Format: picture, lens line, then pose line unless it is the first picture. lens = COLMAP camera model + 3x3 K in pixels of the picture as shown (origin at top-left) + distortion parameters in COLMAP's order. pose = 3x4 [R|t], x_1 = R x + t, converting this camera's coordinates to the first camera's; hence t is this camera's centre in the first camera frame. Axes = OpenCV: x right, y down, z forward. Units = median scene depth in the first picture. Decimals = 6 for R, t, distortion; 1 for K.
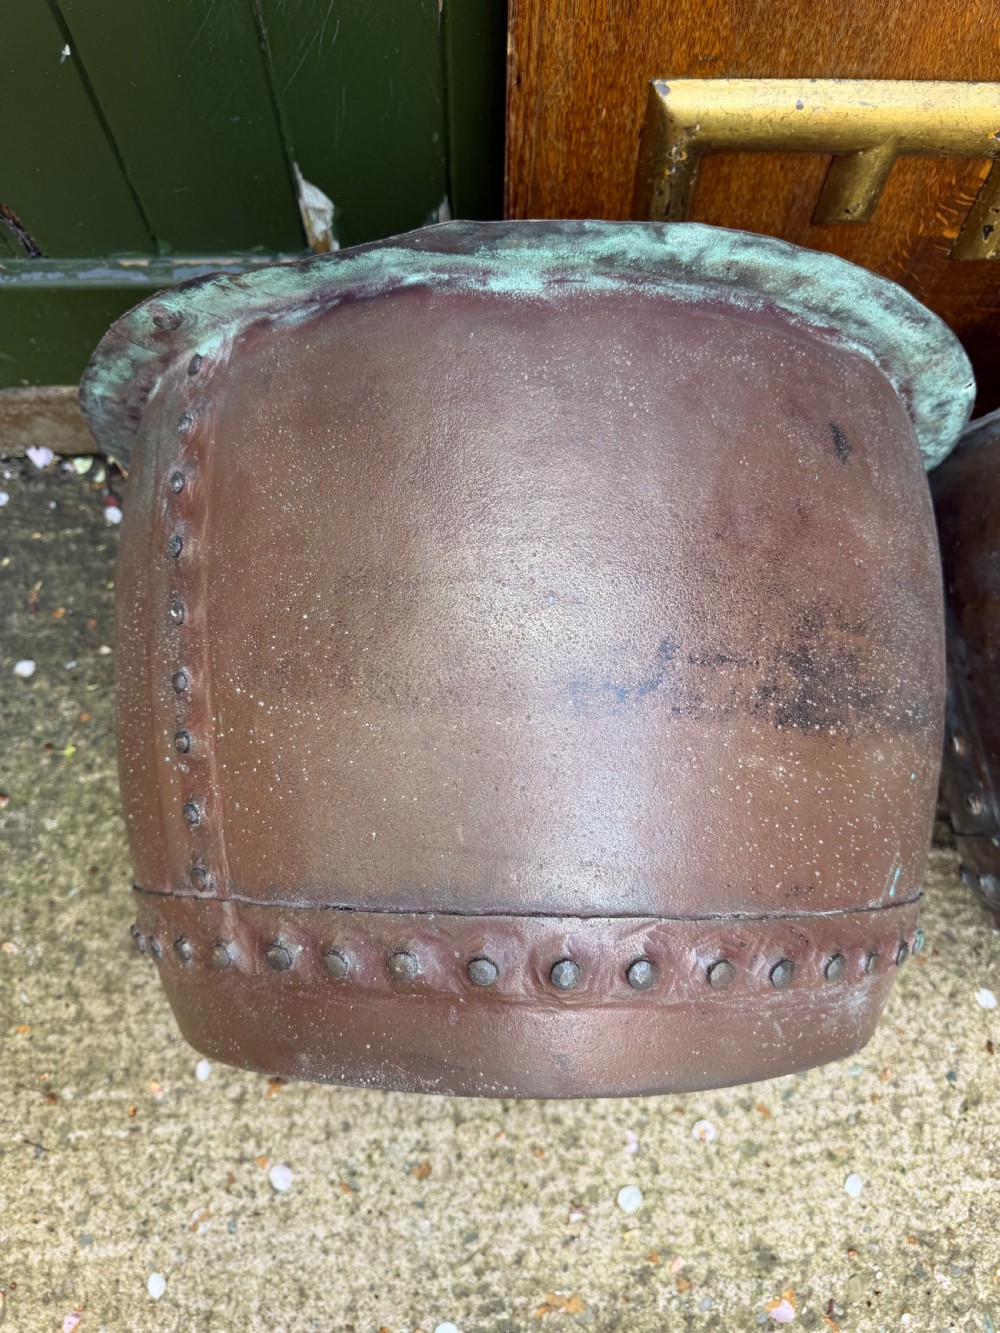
lens RADIAL K [[964.3, 0, 502.6], [0, 964.3, 666.1], [0, 0, 1]] dist [-0.009621, -0.002770]
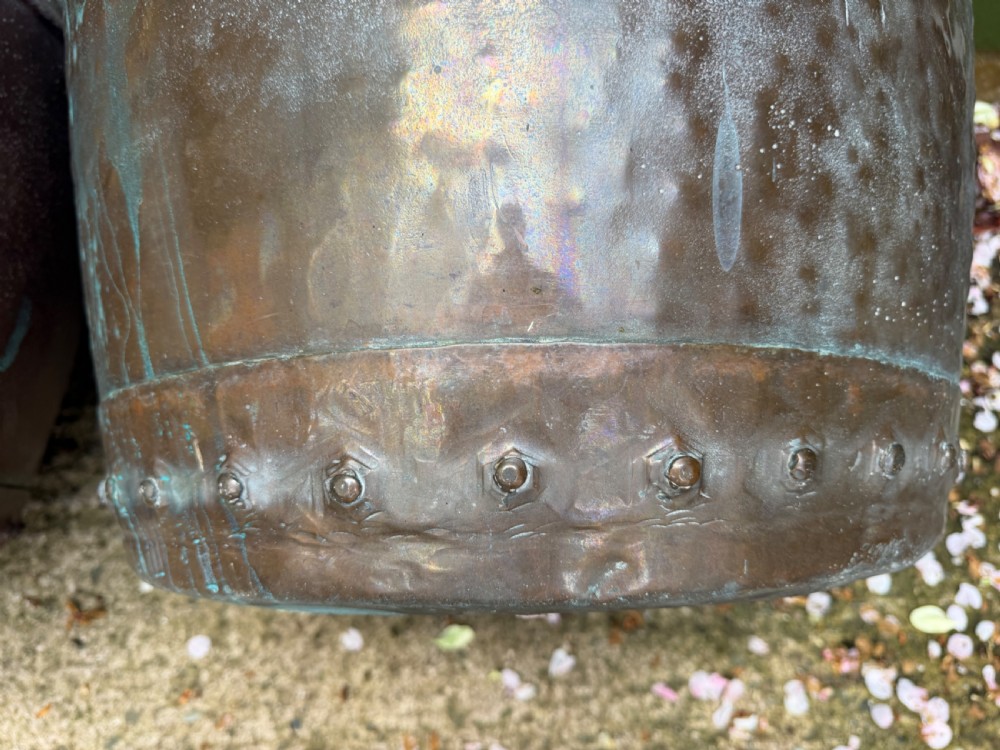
lens RADIAL K [[736.8, 0, 503.4], [0, 736.8, 368.7], [0, 0, 1]] dist [-0.028289, 0.005096]
pose [[0.999885, -0.006689, -0.013625, 0.698849], [0.006091, 0.999038, -0.043435, 0.125032], [0.013902, 0.043347, 0.998963, 0.303459]]
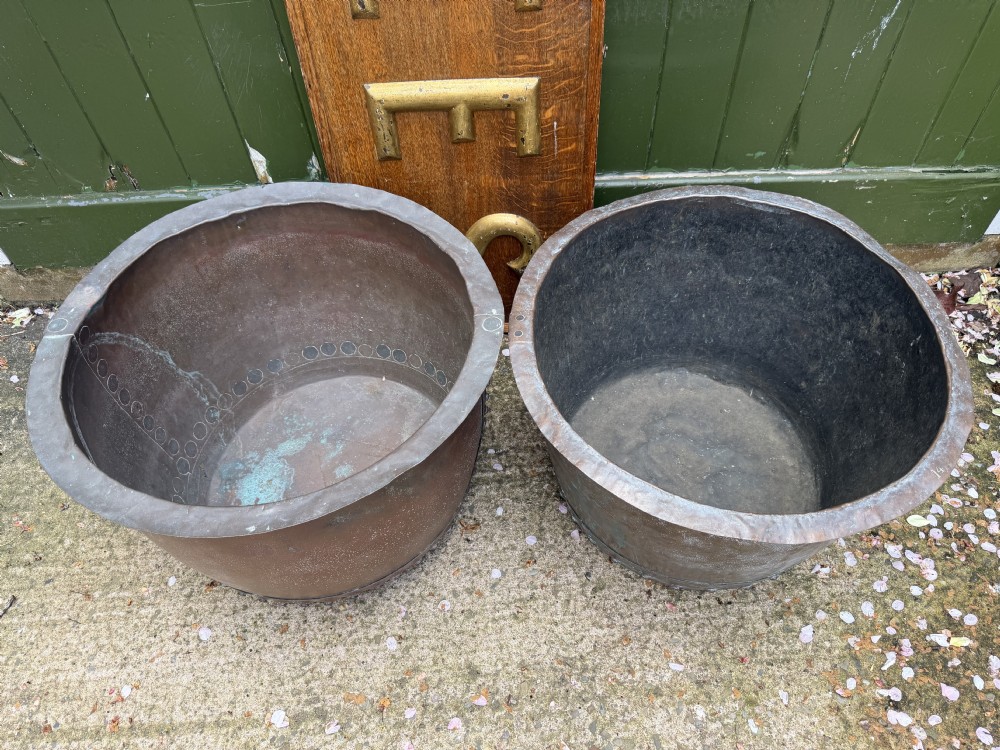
lens RADIAL K [[711.0, 0, 503.2], [0, 711.0, 376.0], [0, 0, 1]] dist [0.014505, -0.021056]
pose [[0.998242, -0.040813, -0.042987, 0.395349], [0.025222, 0.948740, -0.315049, 0.503335], [0.053642, 0.313411, 0.948101, -0.372898]]
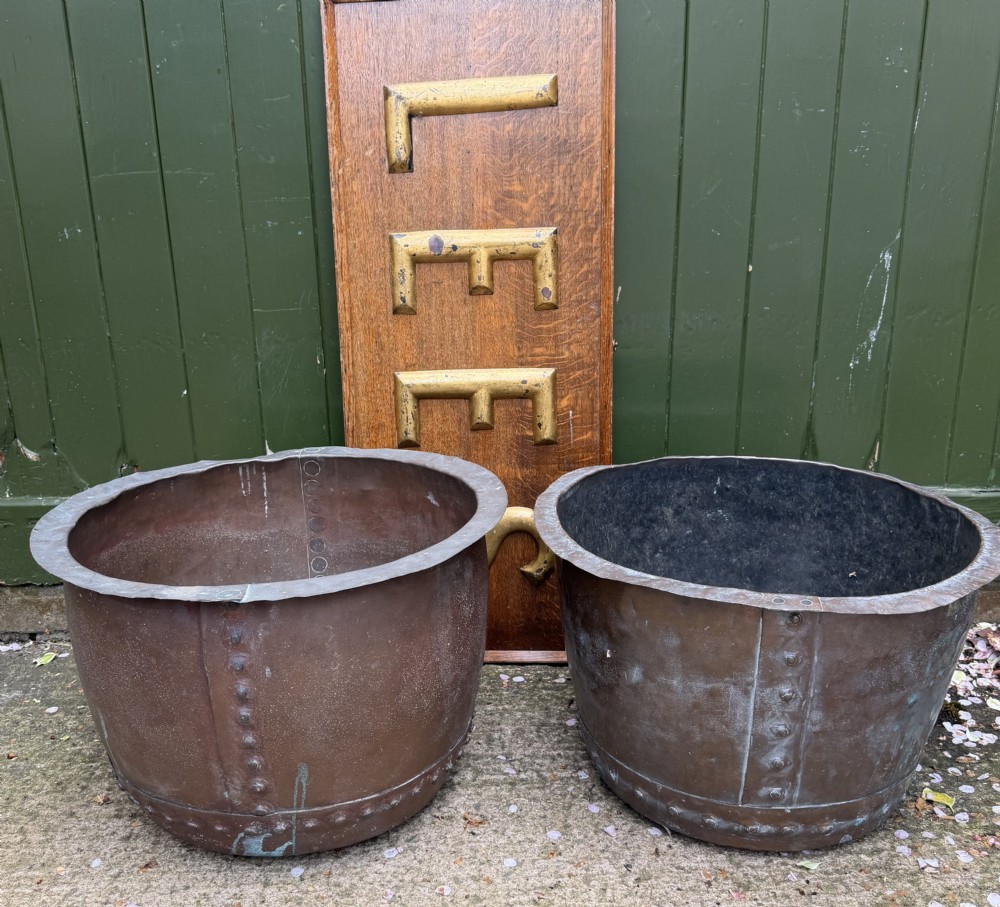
lens RADIAL K [[1007.3, 0, 459.0], [0, 1007.3, 483.2], [0, 0, 1]] dist [0.028249, -0.052681]
pose [[0.998335, -0.033056, -0.047279, 0.322534], [-0.017851, 0.602313, -0.798061, 1.296275], [0.054858, 0.797575, 0.600720, -0.328705]]
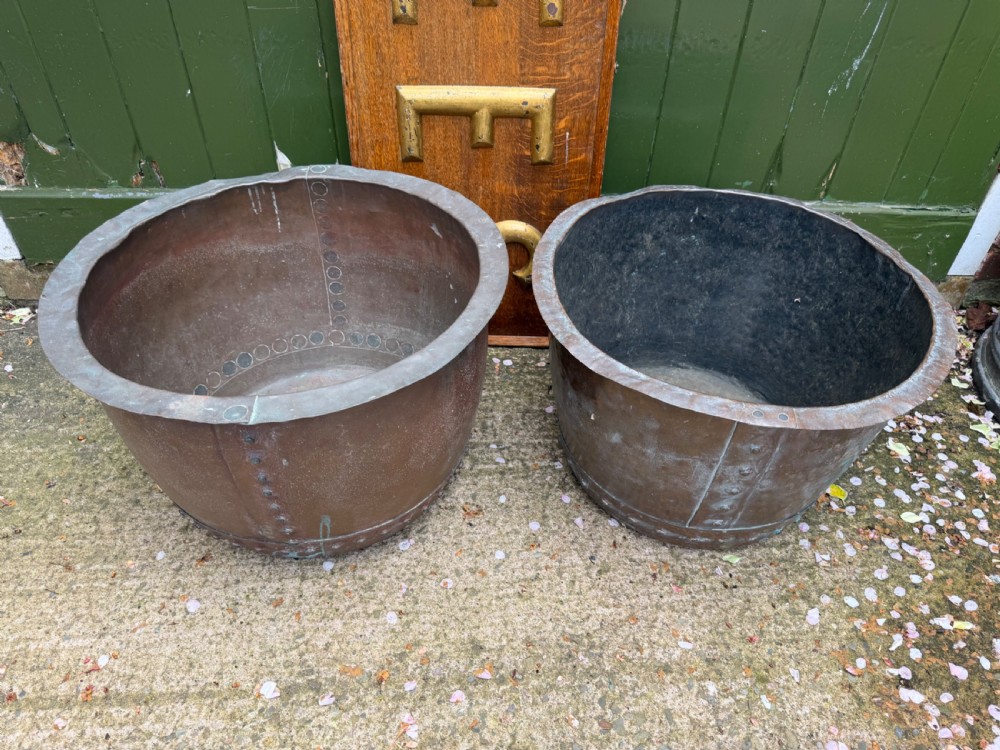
lens RADIAL K [[710.5, 0, 504.2], [0, 710.5, 375.5], [0, 0, 1]] dist [0.011542, -0.019383]
pose [[0.999862, -0.005422, 0.015687, 0.297834], [0.012196, 0.881077, -0.472816, 0.765811], [-0.011257, 0.472942, 0.881022, -0.301319]]
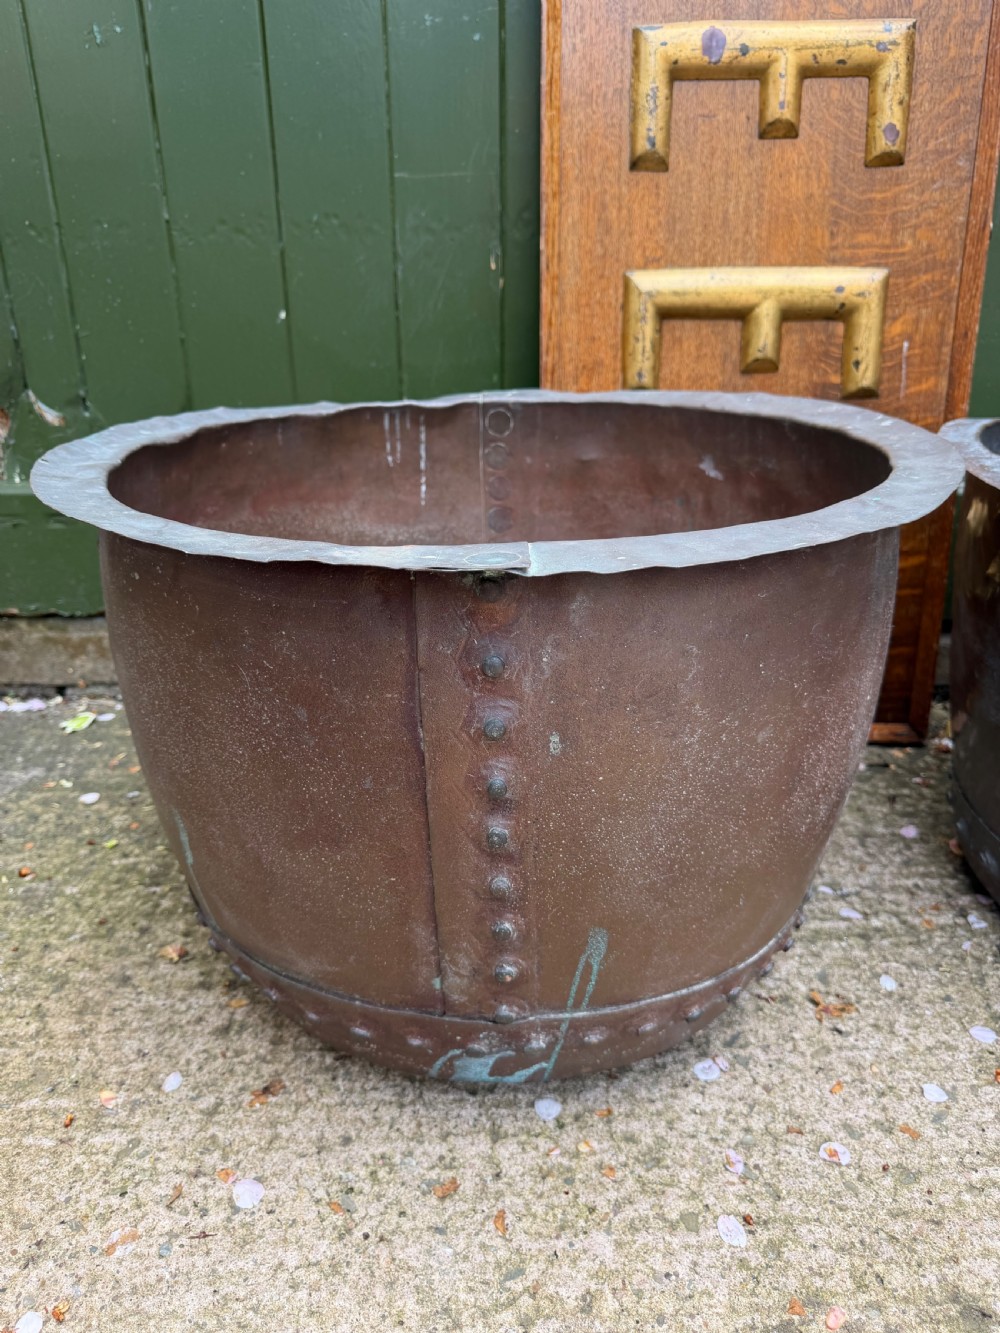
lens RADIAL K [[962.4, 0, 501.0], [0, 962.4, 661.3], [0, 0, 1]] dist [-0.009706, -0.002986]
pose [[0.999383, -0.014195, -0.032128, -0.013897], [-0.014210, 0.673105, -0.739410, 0.780782], [0.032122, 0.739410, 0.672488, 0.233007]]
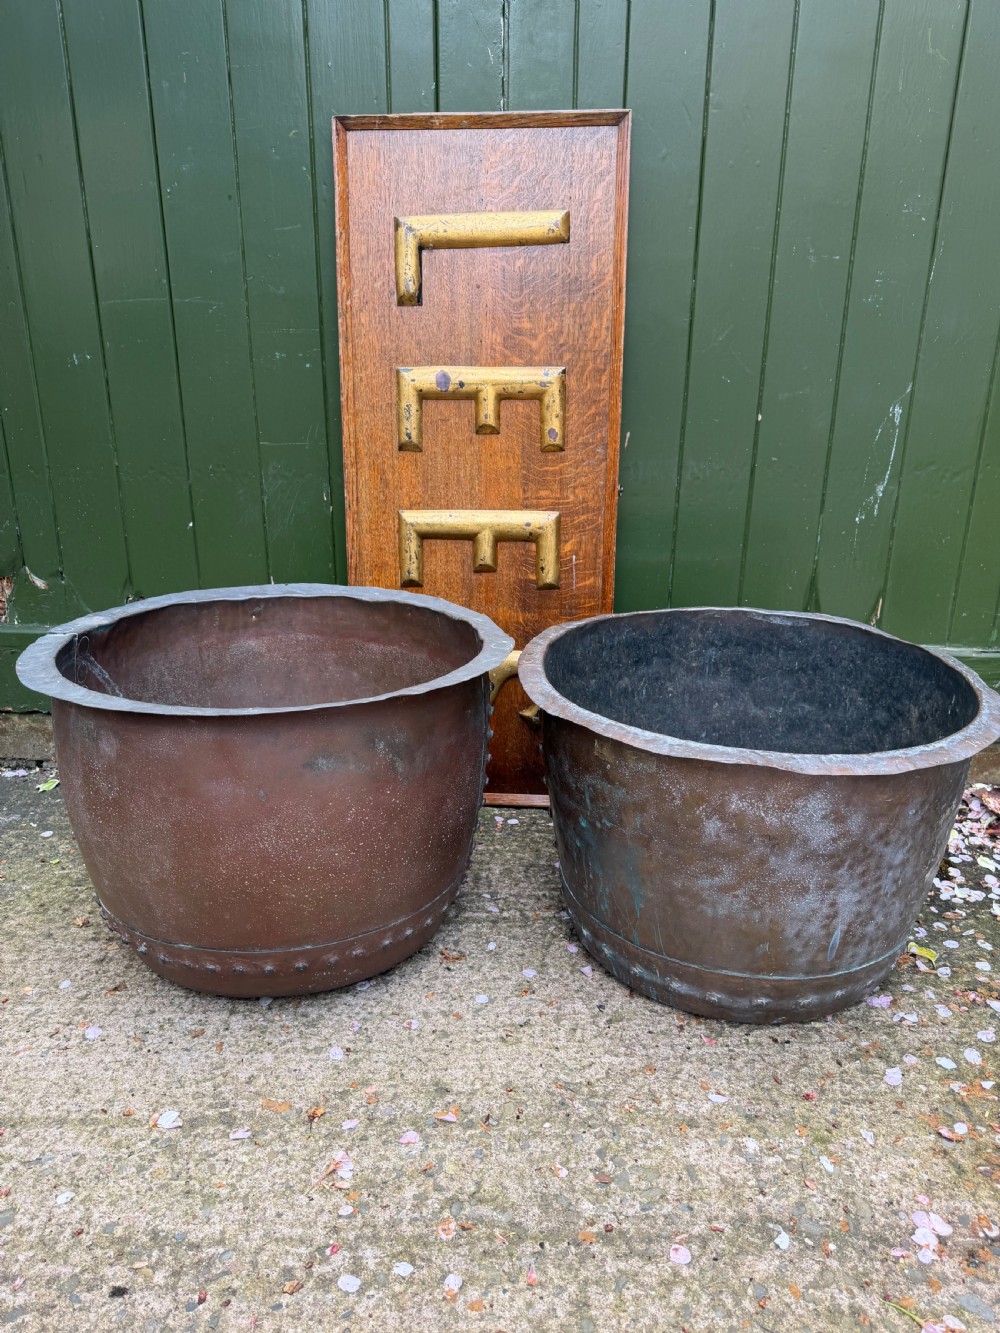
lens RADIAL K [[945.3, 0, 499.7], [0, 945.3, 670.5], [0, 0, 1]] dist [0.017675, -0.025801]
pose [[0.998635, 0.003934, -0.052077, 0.405007], [-0.043492, 0.614693, -0.787567, 1.232035], [0.028913, 0.788757, 0.614025, -0.204561]]
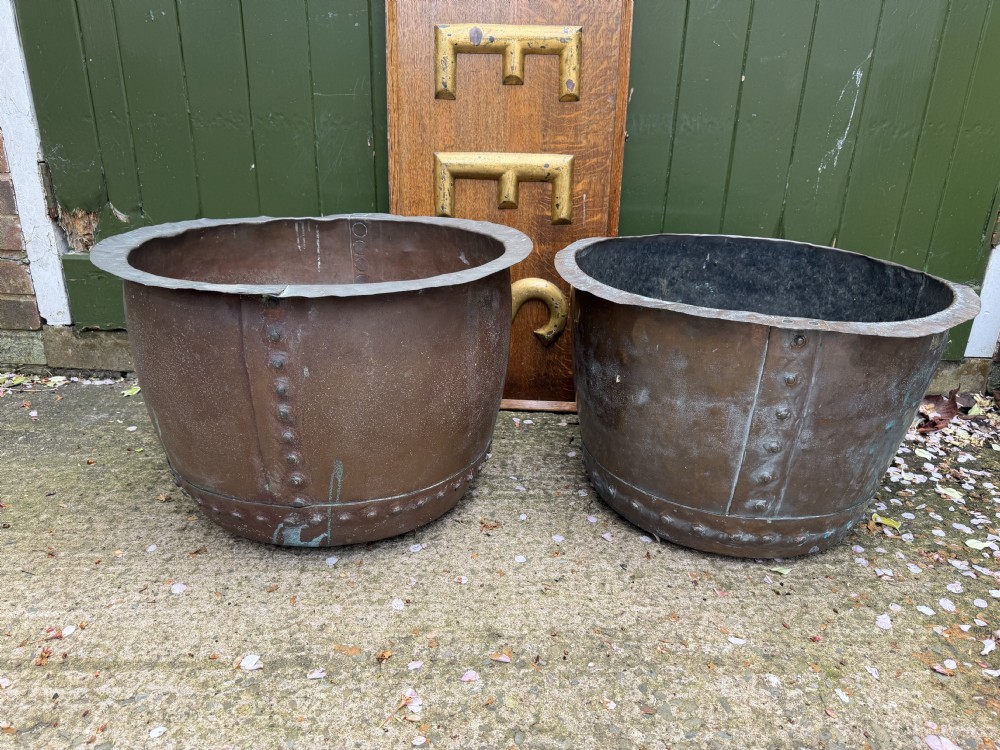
lens RADIAL K [[710.2, 0, 496.7], [0, 710.2, 372.8], [0, 0, 1]] dist [0.017001, -0.025775]
pose [[0.999772, 0.013017, -0.016913, 0.284844], [-0.021317, 0.647944, -0.761390, 1.145686], [0.001047, 0.761577, 0.648074, 0.009868]]
